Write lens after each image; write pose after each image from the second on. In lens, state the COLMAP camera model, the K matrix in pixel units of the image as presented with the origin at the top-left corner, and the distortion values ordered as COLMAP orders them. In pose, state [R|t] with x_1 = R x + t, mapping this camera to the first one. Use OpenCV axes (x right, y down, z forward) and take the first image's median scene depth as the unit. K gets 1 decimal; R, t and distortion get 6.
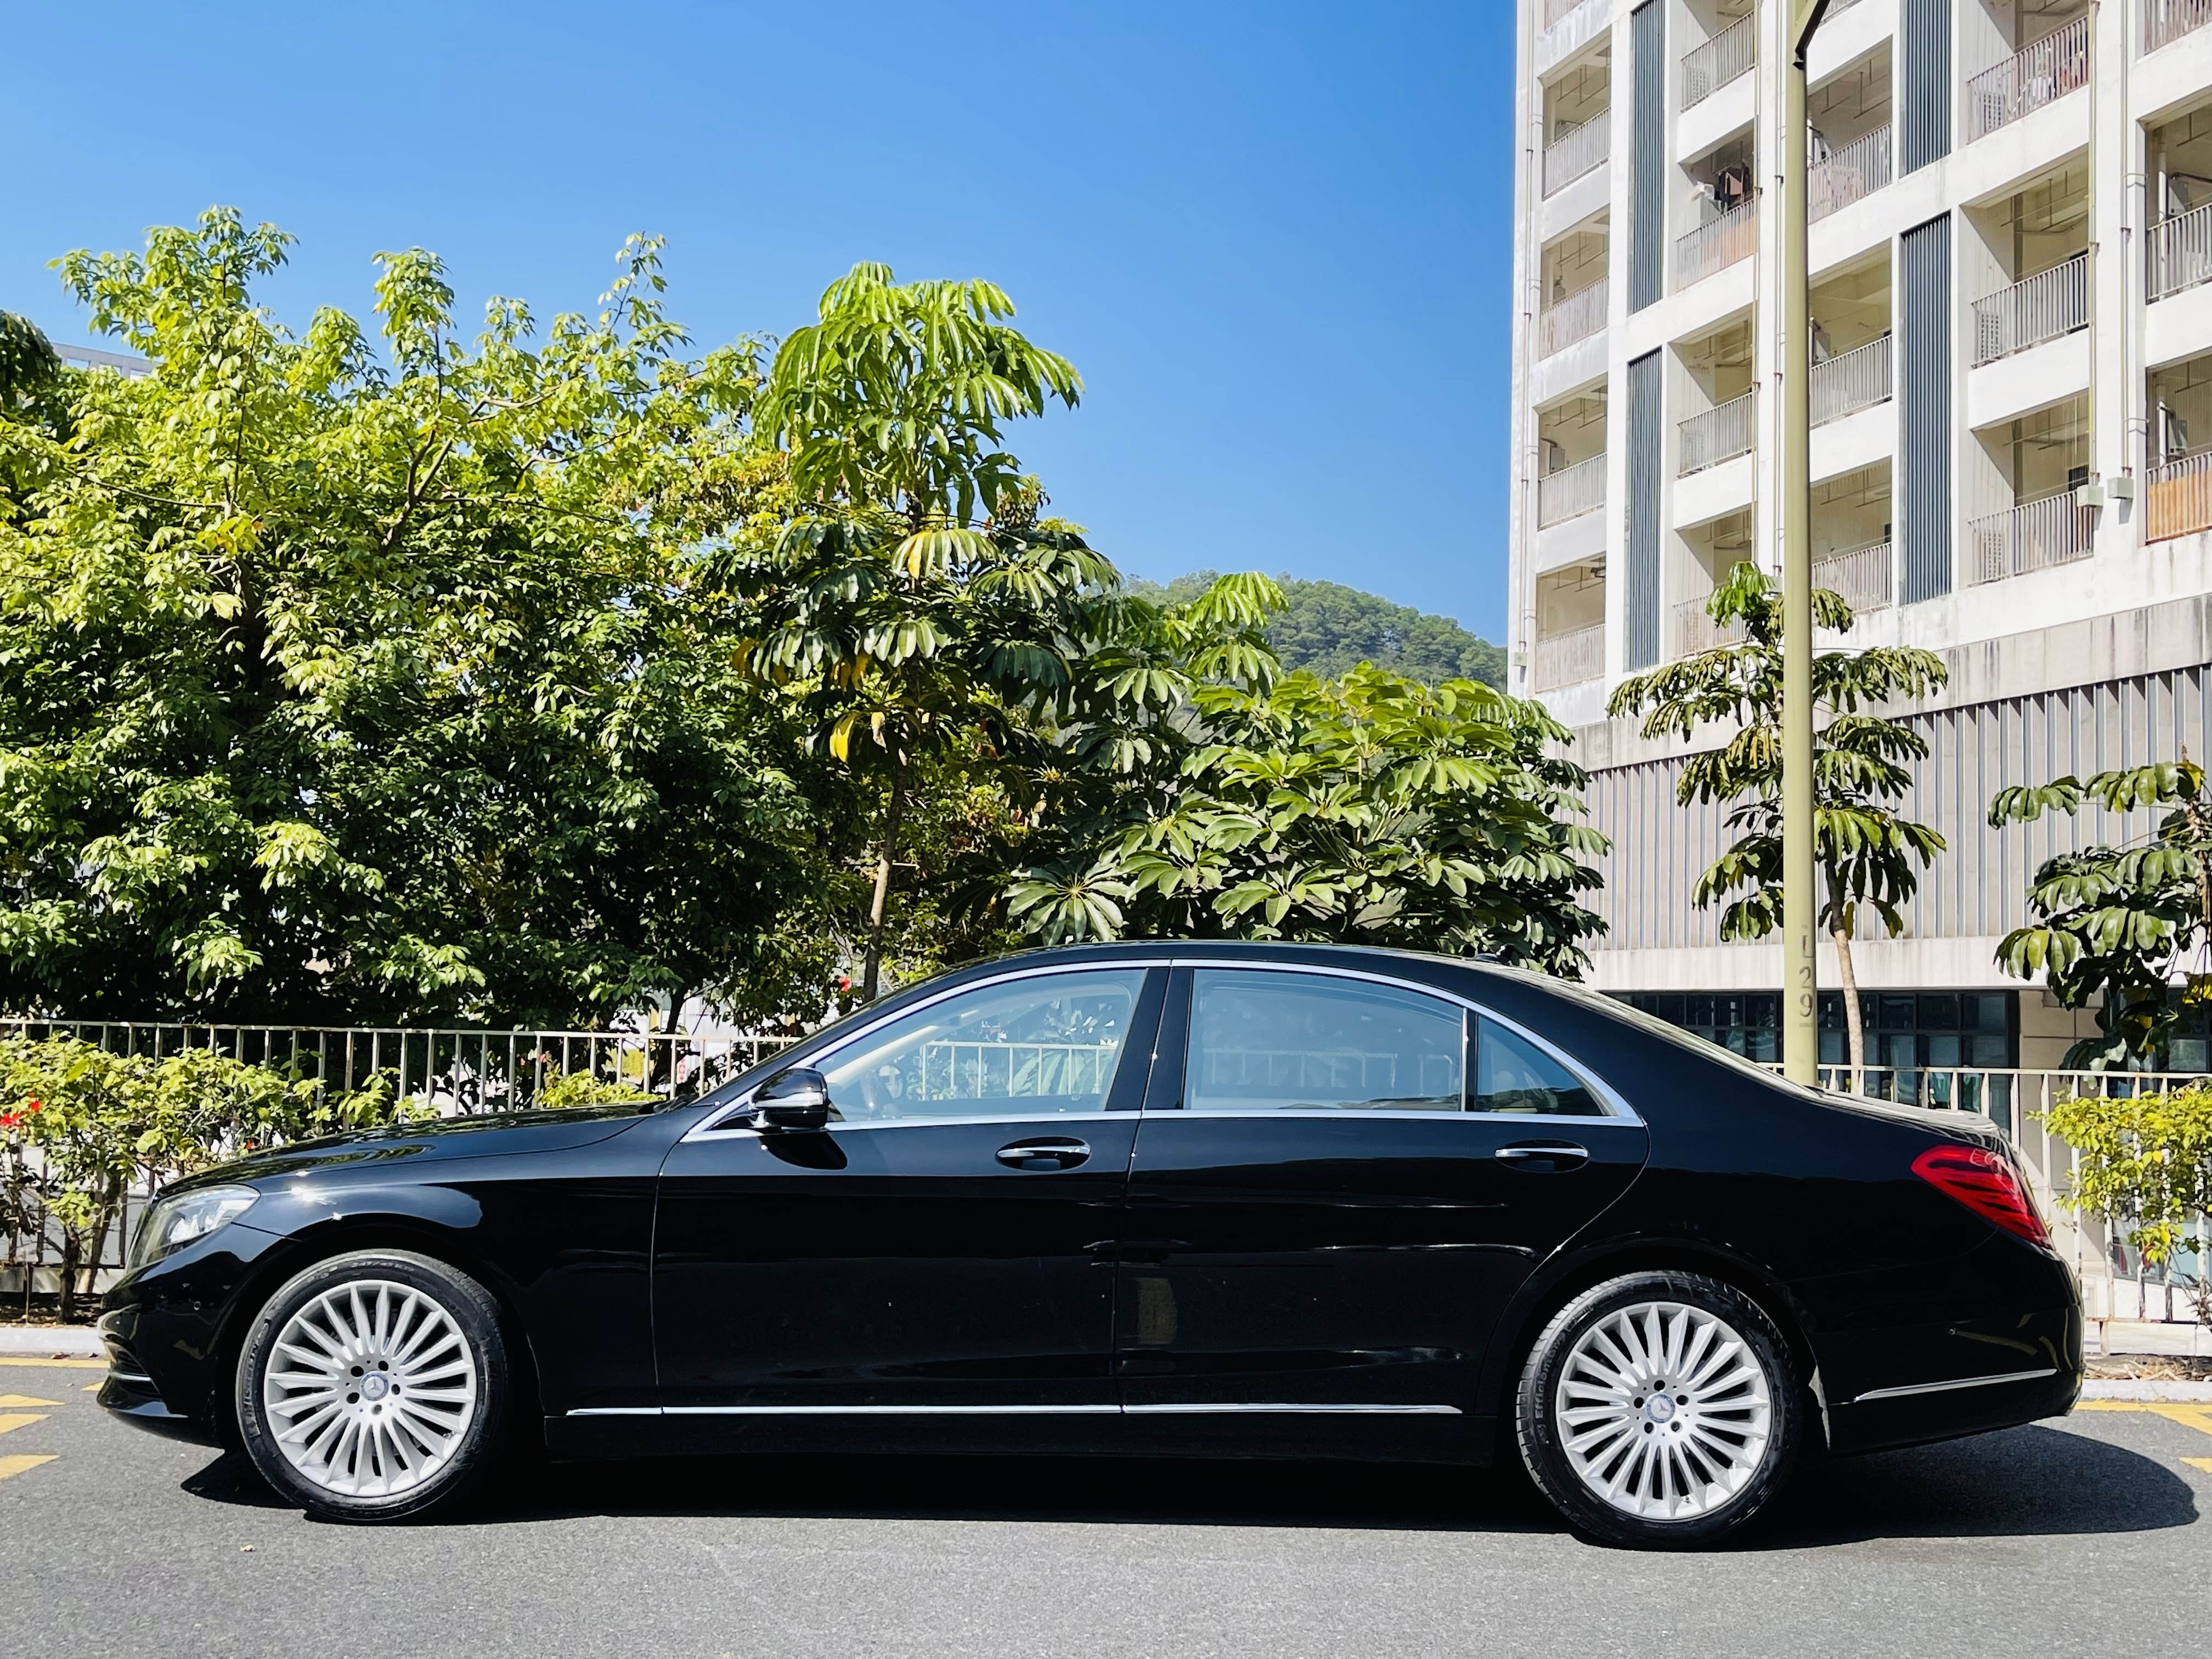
lens RADIAL K [[2468.7, 0, 1115.1], [0, 2468.7, 812.2], [0, 0, 1]] dist [0.046619, 0.000000]
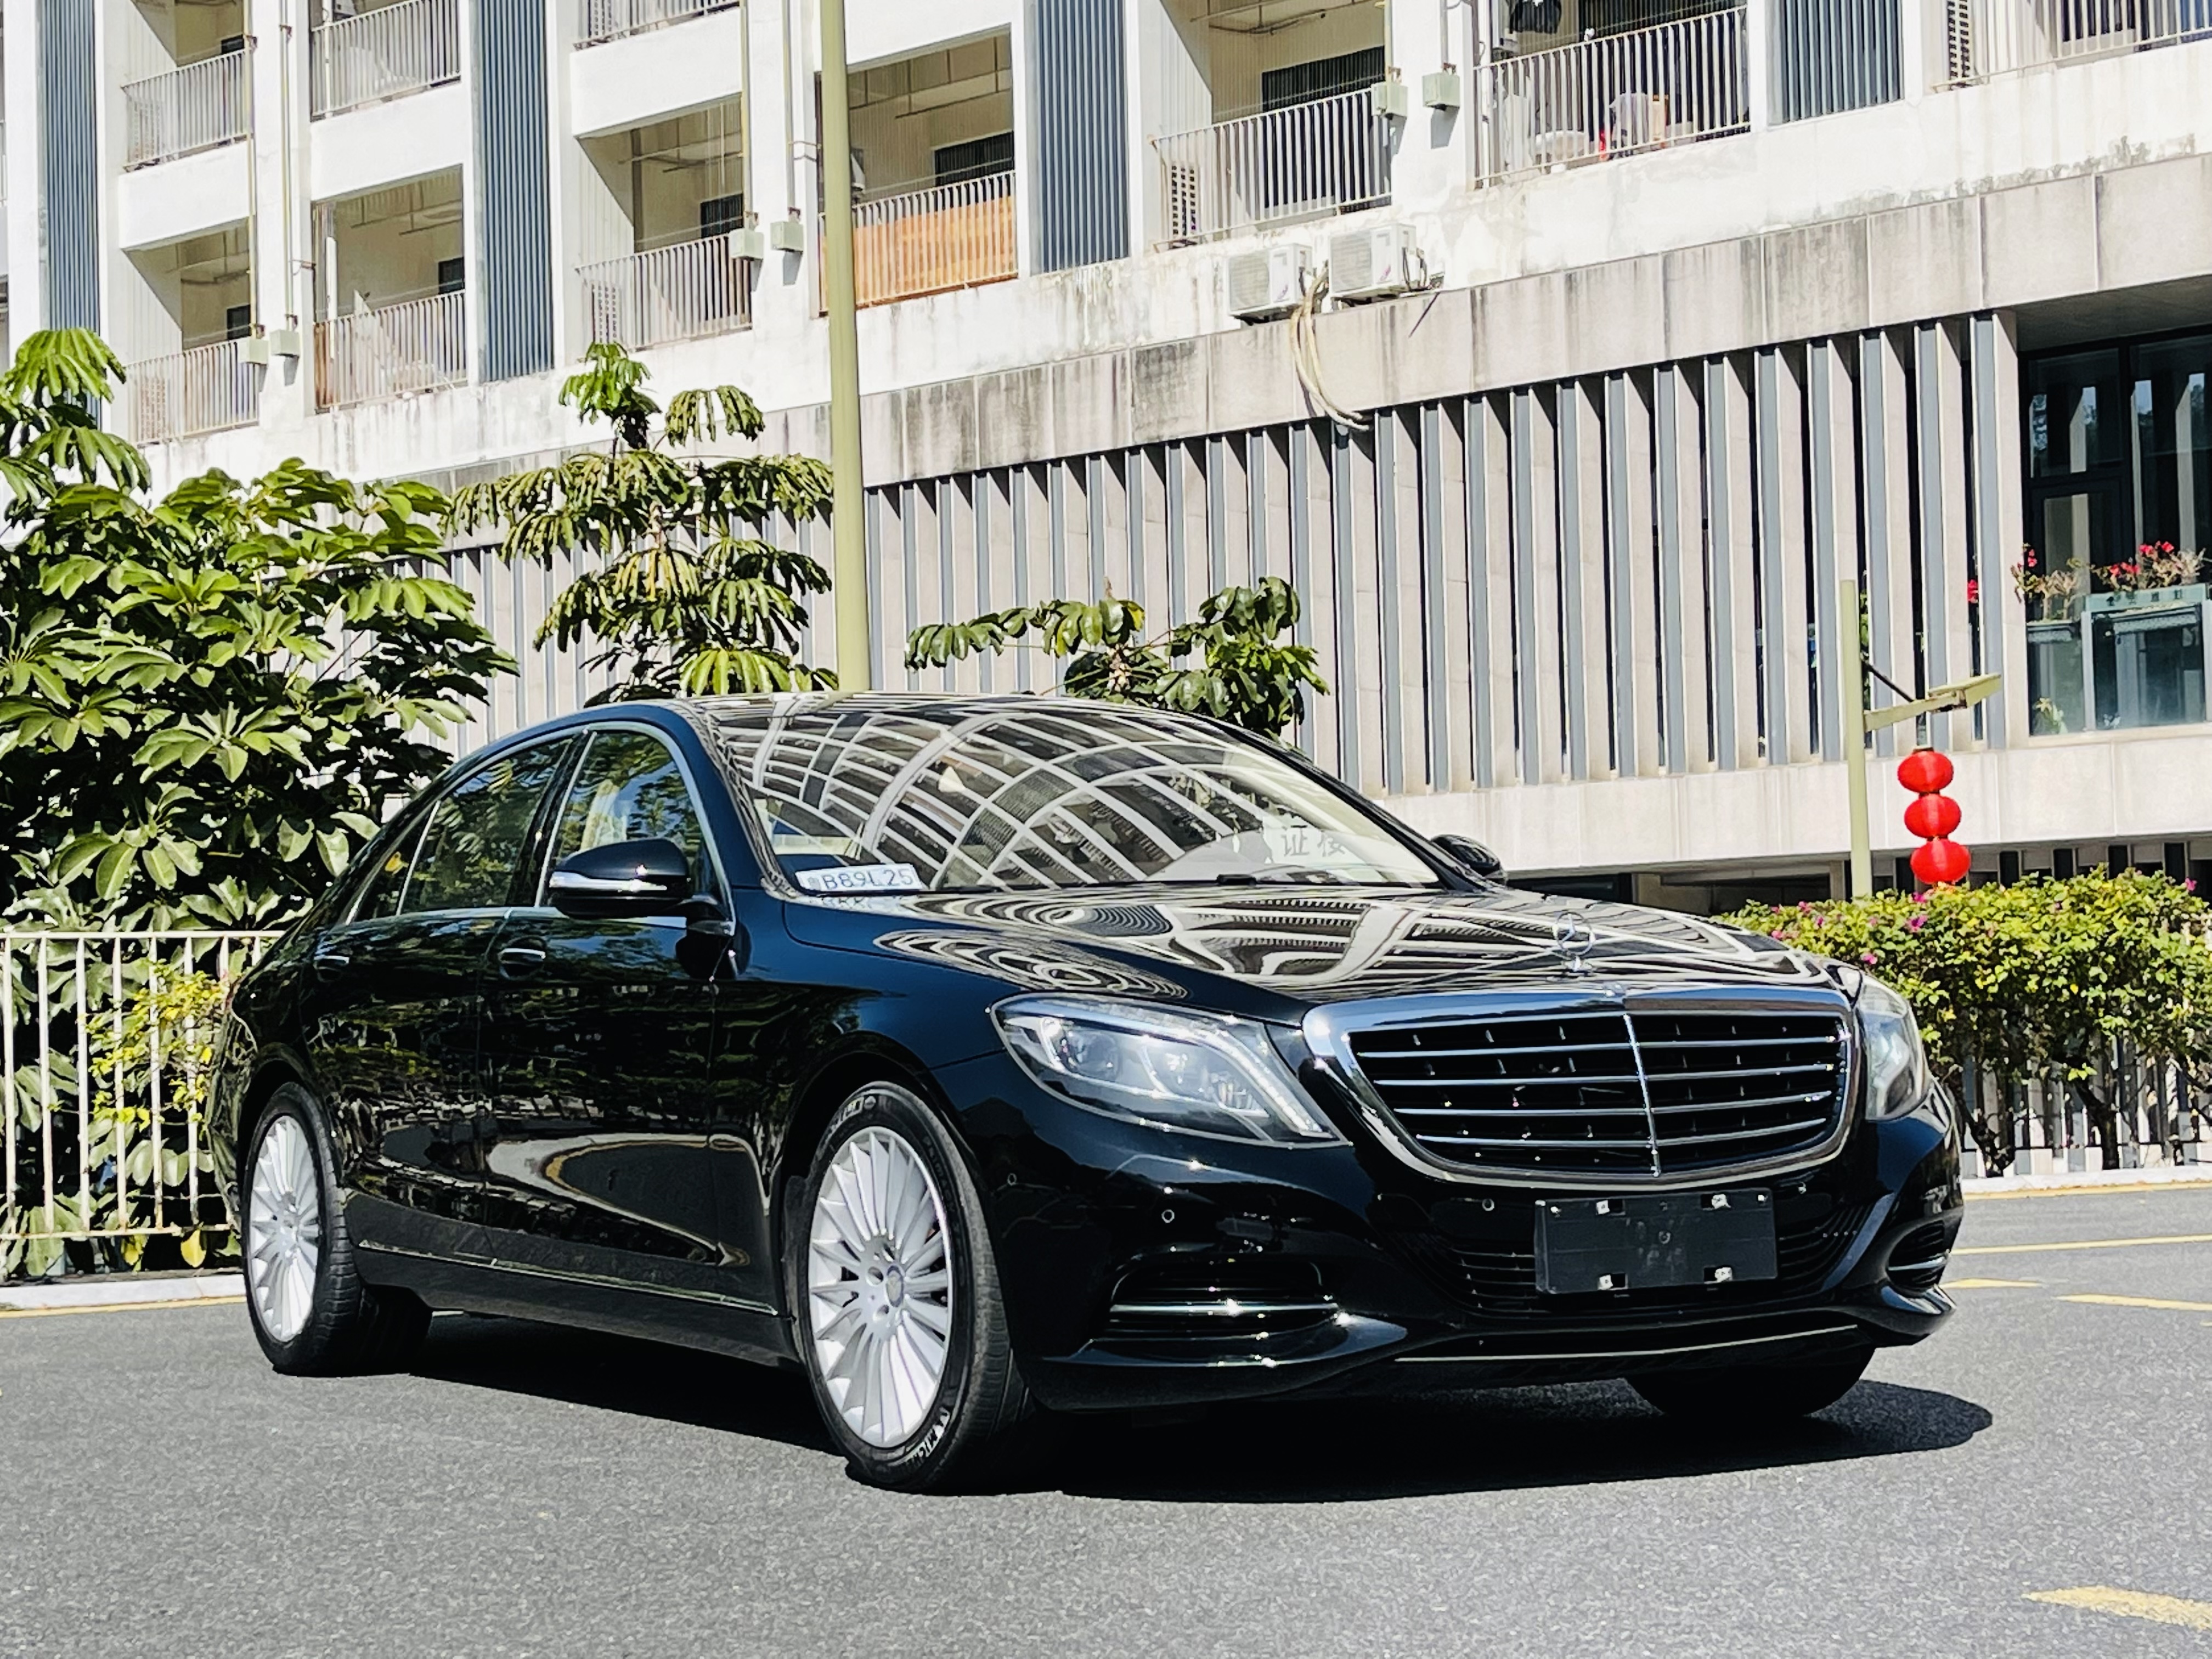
lens RADIAL K [[4067.4, 0, 1109.9], [0, 4067.4, 844.9], [0, 0, 1]] dist [0.110841, 0.000000]
pose [[0.871970, -0.018825, 0.489197, -0.300421], [0.001725, 0.999372, 0.035382, 0.017154], [-0.489556, -0.030008, 0.871455, -0.274048]]
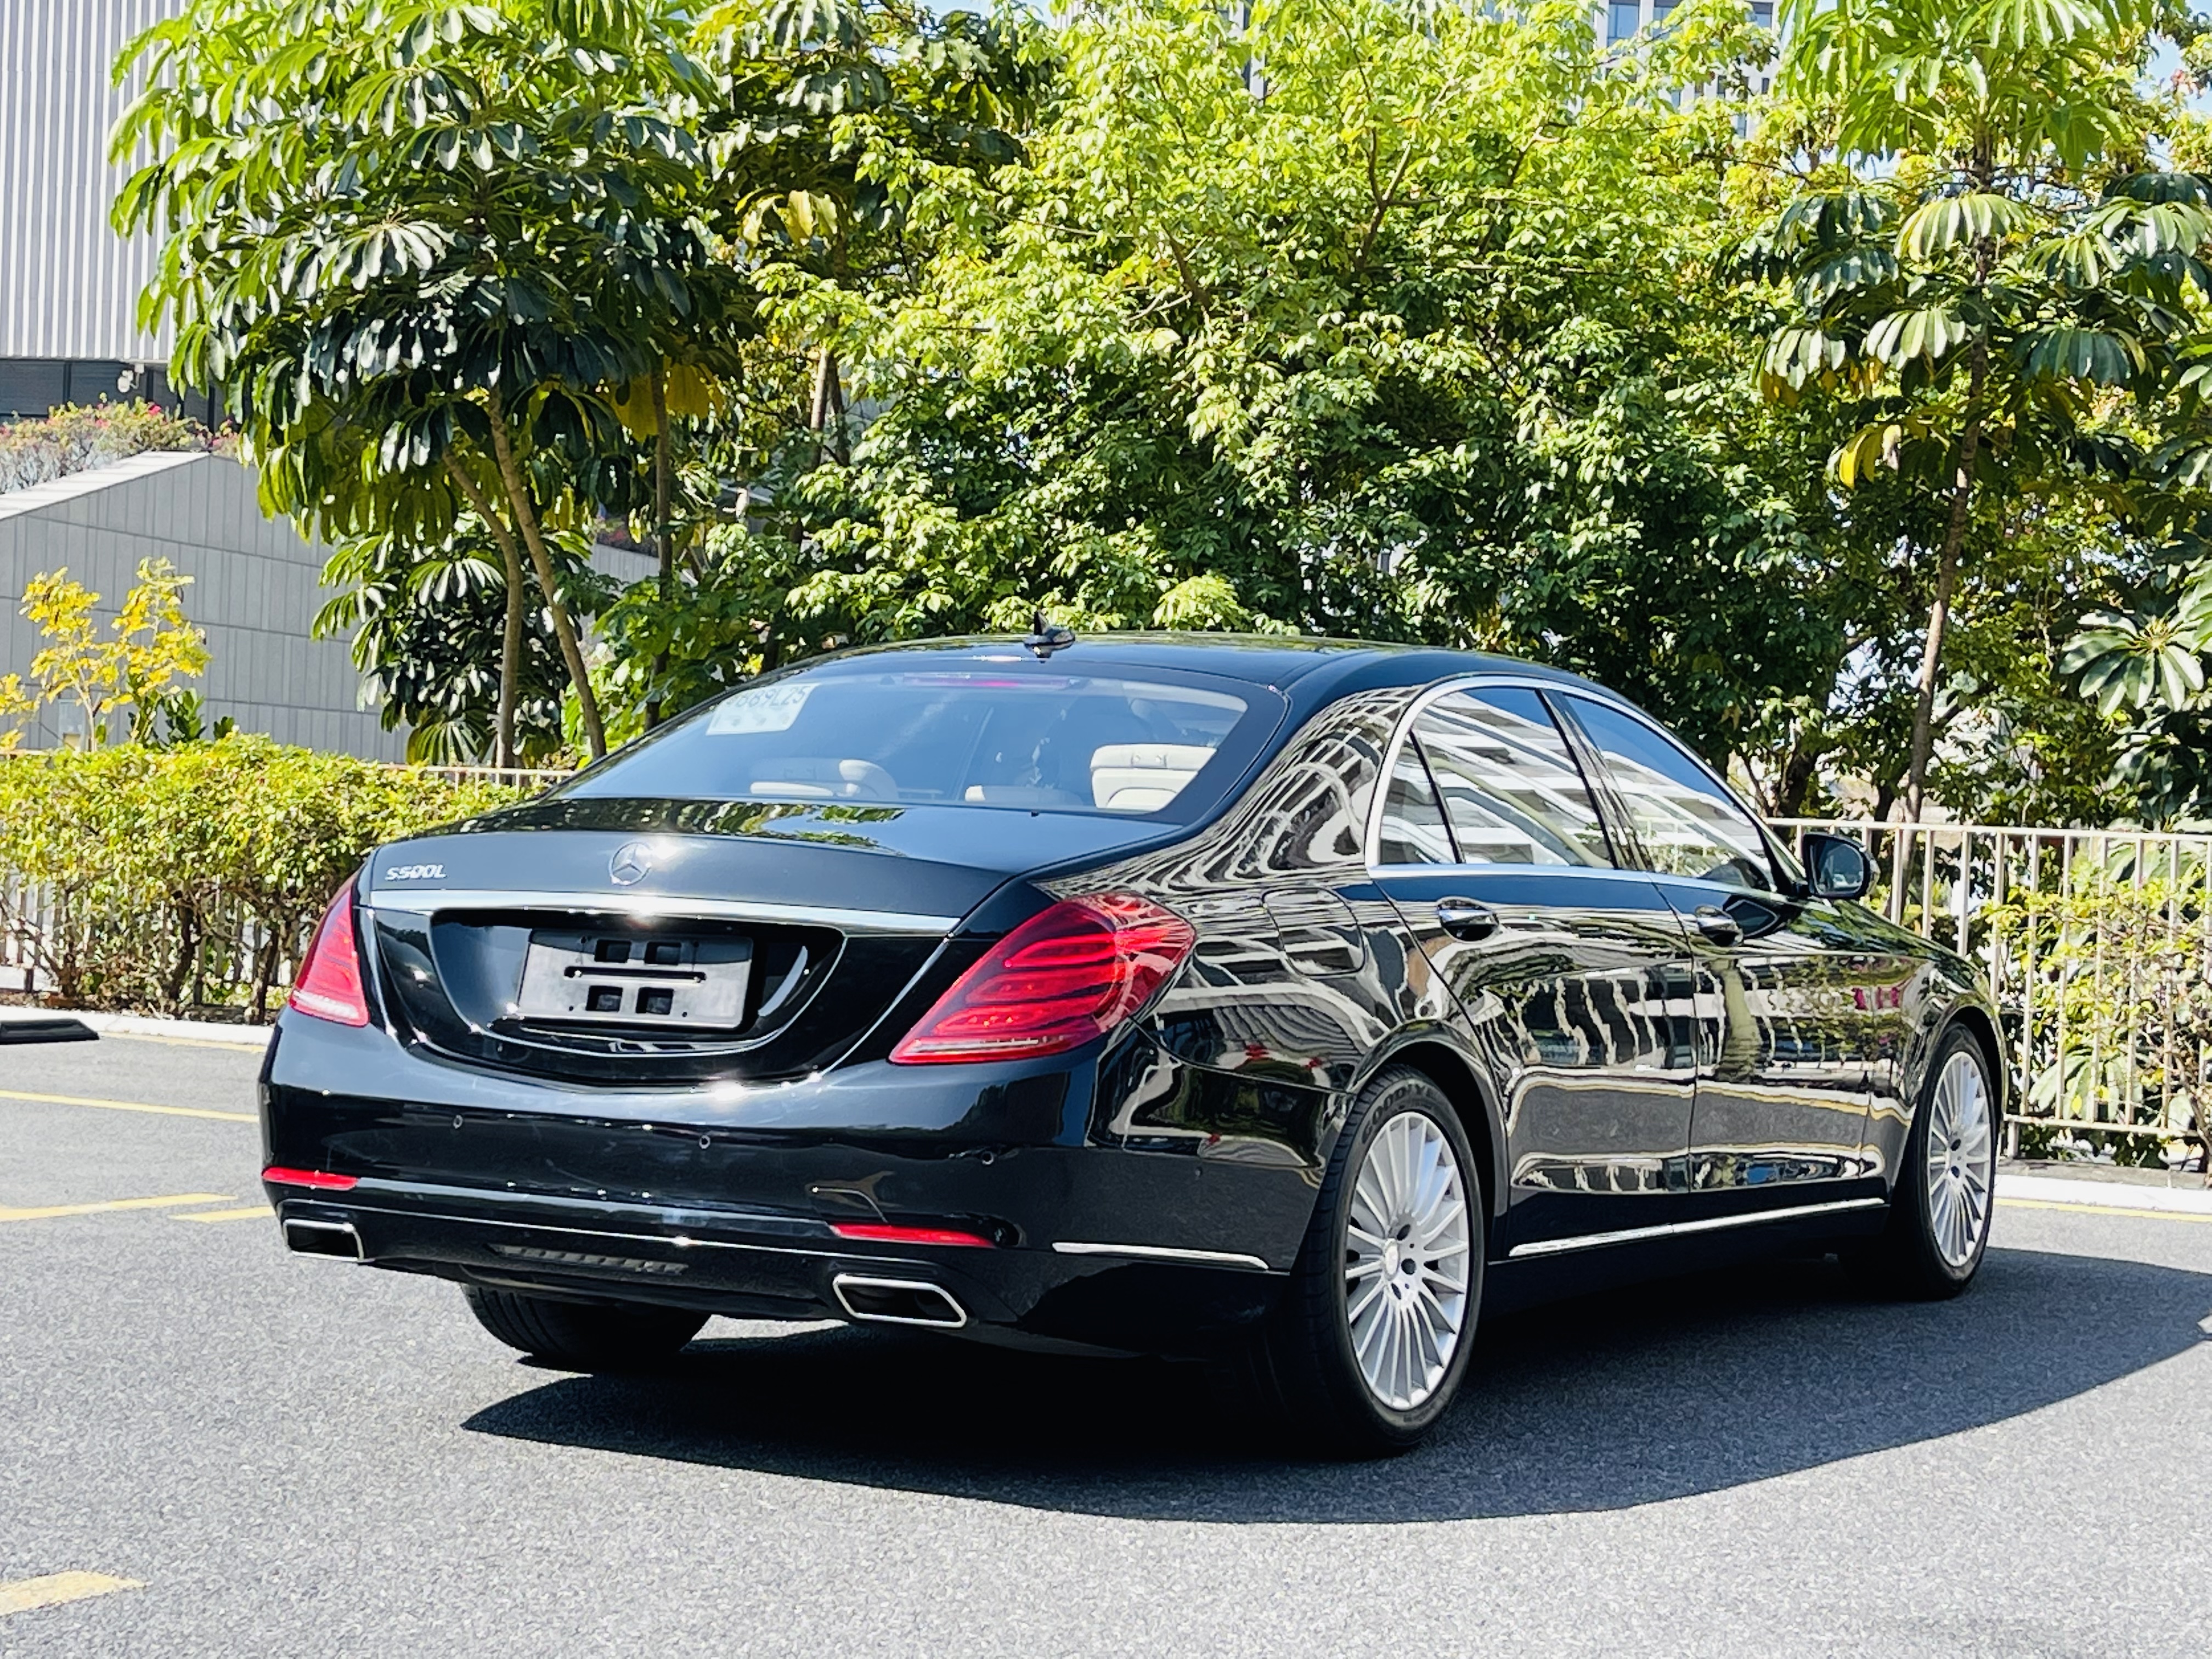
lens RADIAL K [[4067.4, 0, 1031.9], [0, 4067.4, 801.6], [0, 0, 1]] dist [0.110841, 0.000000]
pose [[0.855368, 0.010919, -0.517906, 0.344499], [0.023705, 0.997905, 0.060189, -0.004683], [0.517479, -0.063761, 0.853317, -0.293370]]
